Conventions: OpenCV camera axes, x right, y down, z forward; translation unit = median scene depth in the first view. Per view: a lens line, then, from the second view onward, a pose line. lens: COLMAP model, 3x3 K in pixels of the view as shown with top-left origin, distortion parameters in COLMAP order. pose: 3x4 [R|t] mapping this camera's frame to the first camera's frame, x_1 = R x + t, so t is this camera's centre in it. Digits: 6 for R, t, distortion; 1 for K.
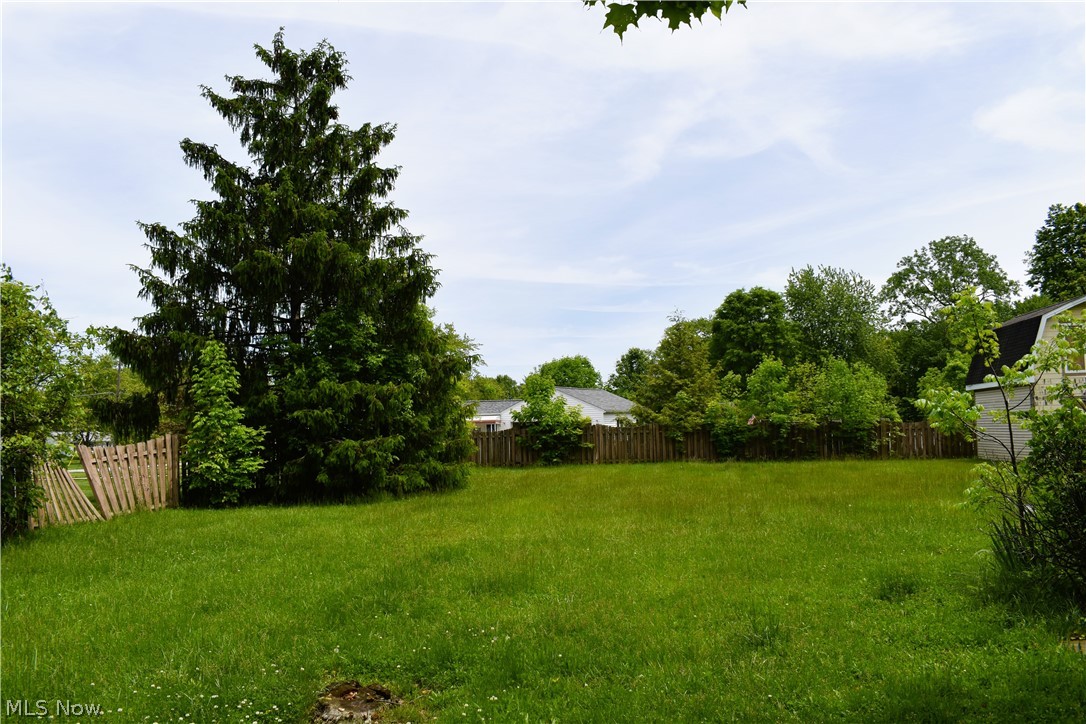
lens RADIAL K [[847.9, 0, 543.0], [0, 847.9, 362.0], [0, 0, 1]] dist [-0.084417, 0.004801]
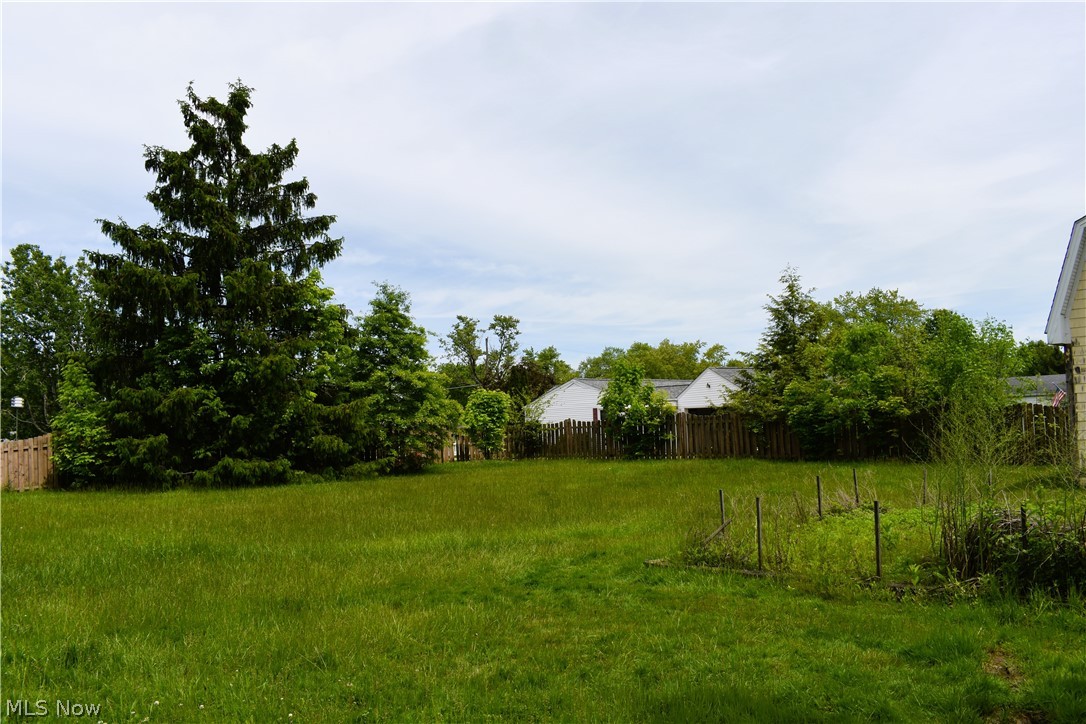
lens RADIAL K [[847.9, 0, 543.0], [0, 847.9, 362.0], [0, 0, 1]] dist [-0.084417, 0.004801]
pose [[0.779375, -0.045265, -0.624920, 0.176645], [0.062788, 0.998009, 0.006018, 0.002910], [0.623404, -0.043927, 0.780665, 0.087004]]
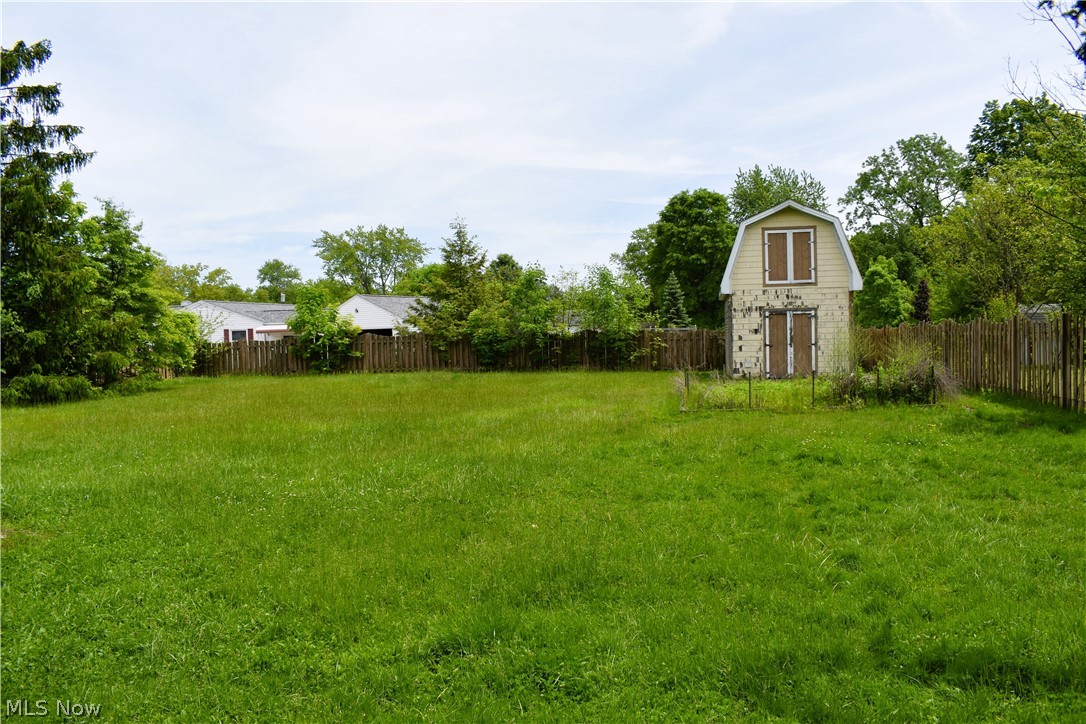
lens RADIAL K [[847.9, 0, 543.0], [0, 847.9, 362.0], [0, 0, 1]] dist [-0.084417, 0.004801]
pose [[0.999166, 0.001410, -0.040813, 0.112044], [0.003297, 0.993355, 0.115040, -0.002676], [0.040704, -0.115079, 0.992522, 0.003112]]
